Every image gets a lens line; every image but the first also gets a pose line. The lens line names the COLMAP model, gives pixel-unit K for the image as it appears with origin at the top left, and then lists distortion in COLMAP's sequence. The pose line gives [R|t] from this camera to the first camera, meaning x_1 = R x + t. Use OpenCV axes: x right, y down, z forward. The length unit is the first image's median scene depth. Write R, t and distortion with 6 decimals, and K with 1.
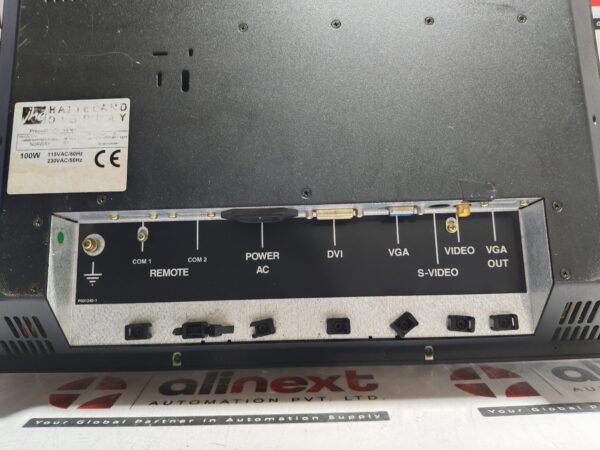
lens RADIAL K [[455.5, 0, 300.0], [0, 455.5, 225.0], [0, 0, 1]] dist [0.006053, -0.059217]
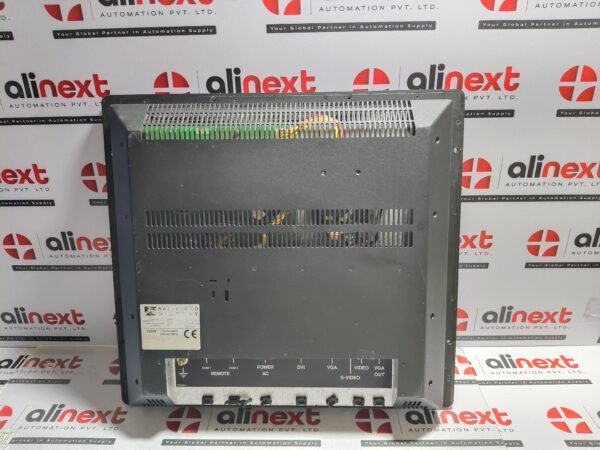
lens RADIAL K [[455.5, 0, 300.0], [0, 455.5, 225.0], [0, 0, 1]] dist [0.006053, -0.059217]
pose [[0.999851, 0.016910, 0.003325, 0.057628], [-0.017143, 0.956019, 0.292803, -1.207998], [0.001772, -0.292817, 0.956167, -0.812065]]
